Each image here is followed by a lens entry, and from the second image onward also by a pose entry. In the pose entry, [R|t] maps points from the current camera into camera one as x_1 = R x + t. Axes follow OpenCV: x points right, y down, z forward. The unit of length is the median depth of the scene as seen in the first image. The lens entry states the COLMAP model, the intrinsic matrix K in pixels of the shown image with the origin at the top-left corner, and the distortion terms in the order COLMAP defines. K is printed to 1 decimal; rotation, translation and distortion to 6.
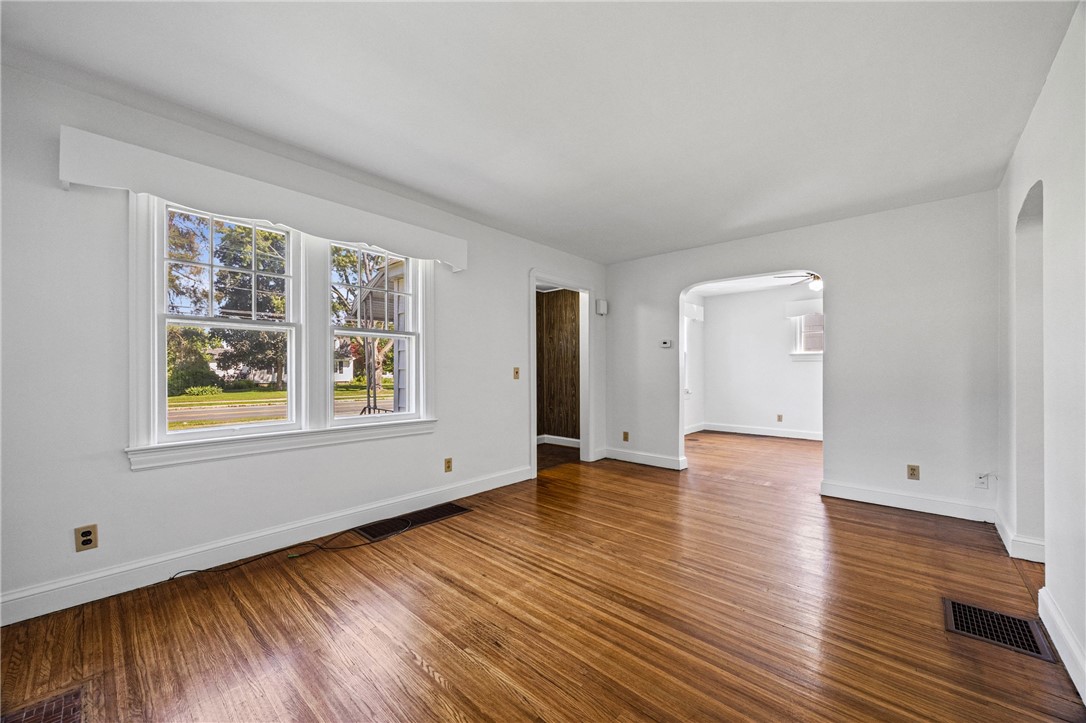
lens RADIAL K [[421.9, 0, 544.4], [0, 421.9, 367.6], [0, 0, 1]] dist [-0.003444, -0.000065]
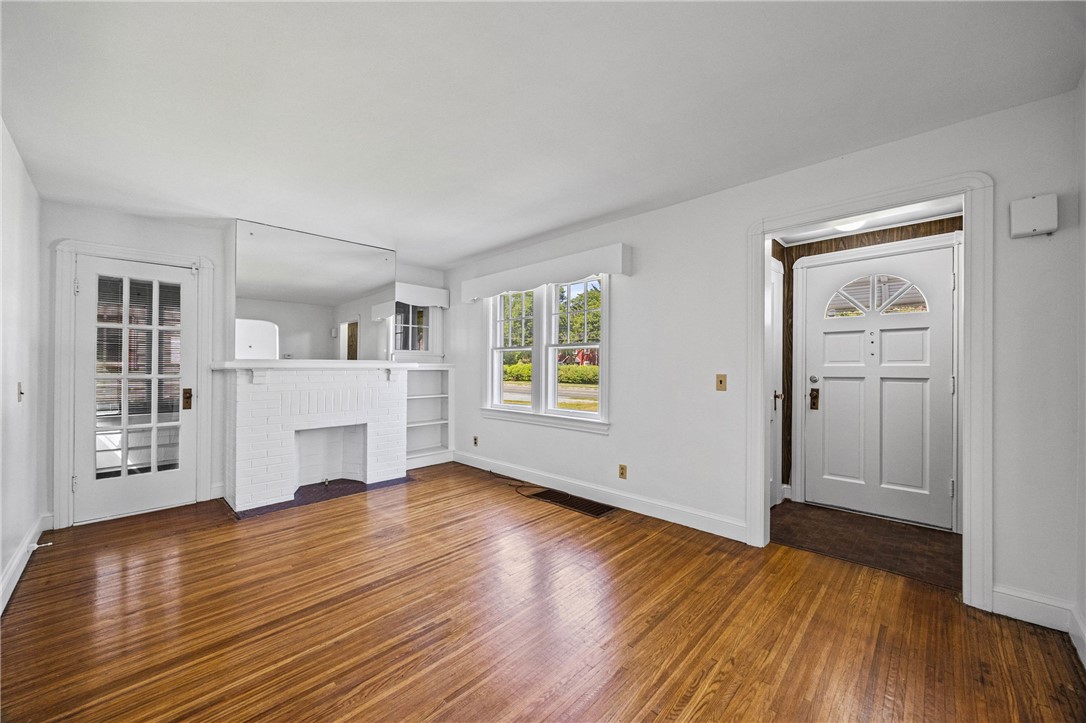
lens RADIAL K [[421.9, 0, 544.4], [0, 421.9, 367.6], [0, 0, 1]] dist [-0.003444, -0.000065]
pose [[-0.054674, 0.003892, -0.998497, 0.998288], [0.007765, 0.999964, 0.003472, -0.024510], [0.998474, -0.007563, -0.054702, 1.126665]]
